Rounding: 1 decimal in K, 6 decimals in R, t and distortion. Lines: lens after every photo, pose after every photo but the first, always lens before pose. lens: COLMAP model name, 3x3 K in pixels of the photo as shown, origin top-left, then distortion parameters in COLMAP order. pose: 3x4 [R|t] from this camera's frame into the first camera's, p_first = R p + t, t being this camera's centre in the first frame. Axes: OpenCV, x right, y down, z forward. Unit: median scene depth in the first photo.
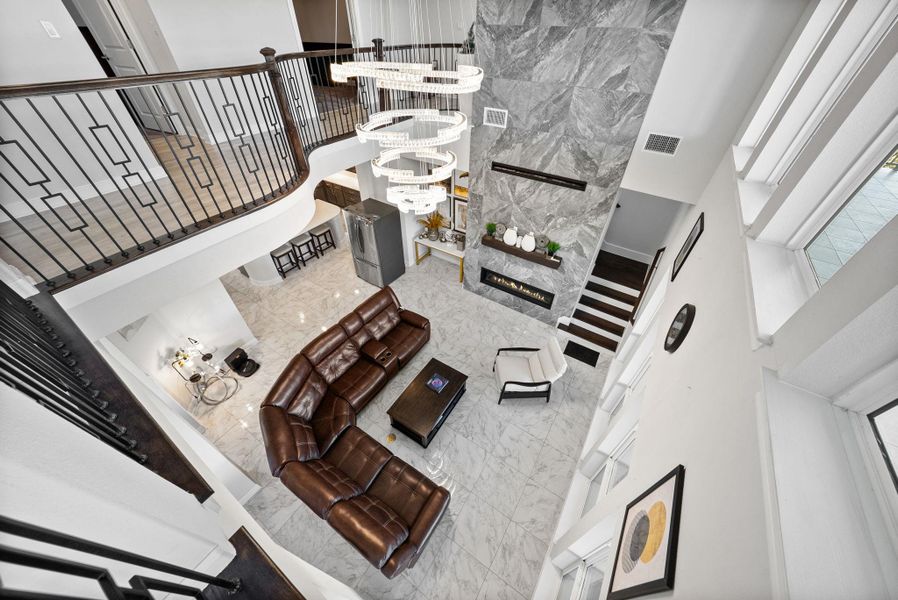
lens RADIAL K [[310.6, 0, 447.0], [0, 310.6, 299.7], [0, 0, 1]] dist [-0.024816, 0.000031]
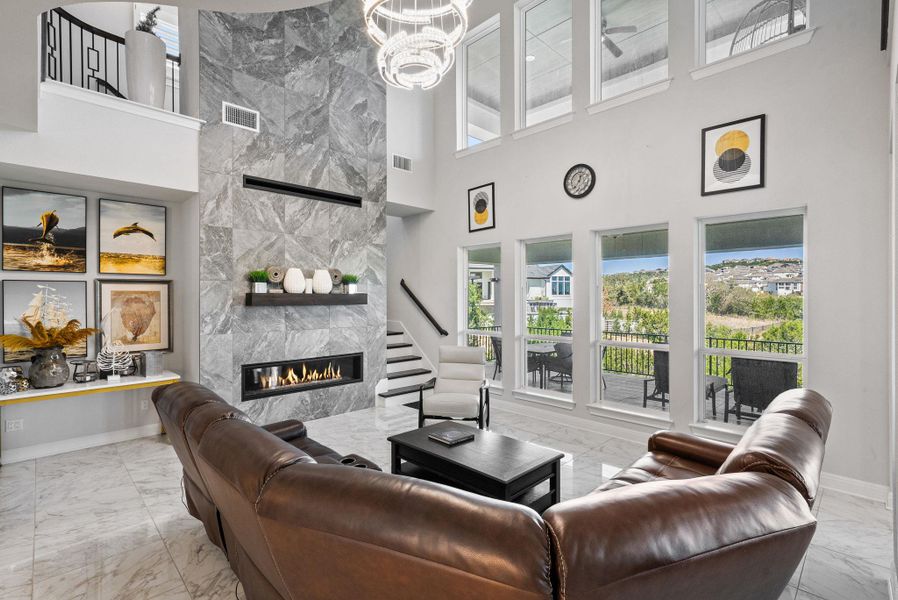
lens RADIAL K [[417.5, 0, 448.1], [0, 417.5, 298.0], [0, 0, 1]] dist [0.002640, 0.000397]
pose [[0.215505, -0.004813, 0.976491, -0.720397], [0.655410, 0.741998, -0.140988, 0.199648], [-0.723875, 0.670385, 0.163059, 0.766533]]
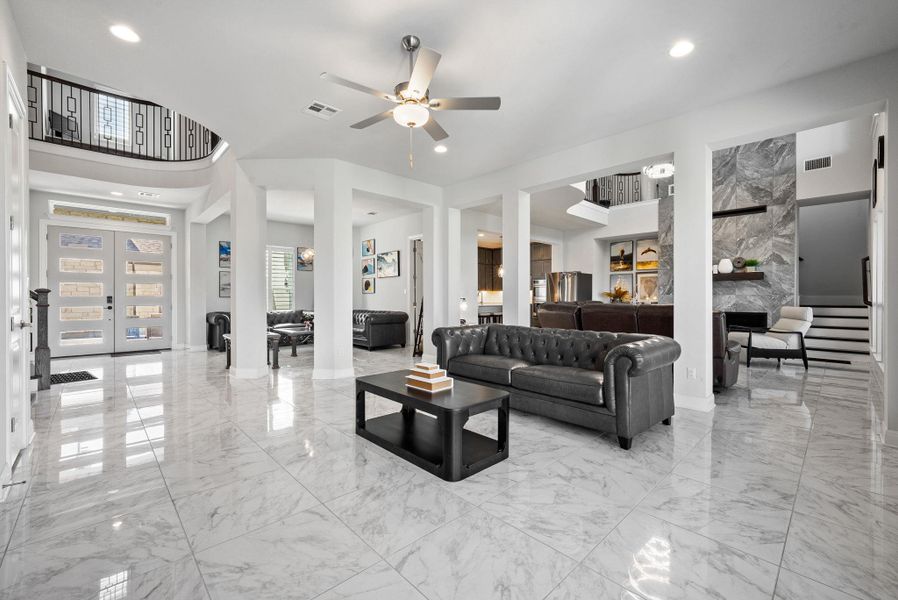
lens RADIAL K [[367.7, 0, 453.3], [0, 367.7, 299.0], [0, 0, 1]] dist [-0.002430, 0.000062]
pose [[0.974179, 0.001908, -0.225771, -0.510596], [-0.151164, 0.748279, -0.645932, 1.145966], [0.167707, 0.663382, 0.729245, -0.143090]]
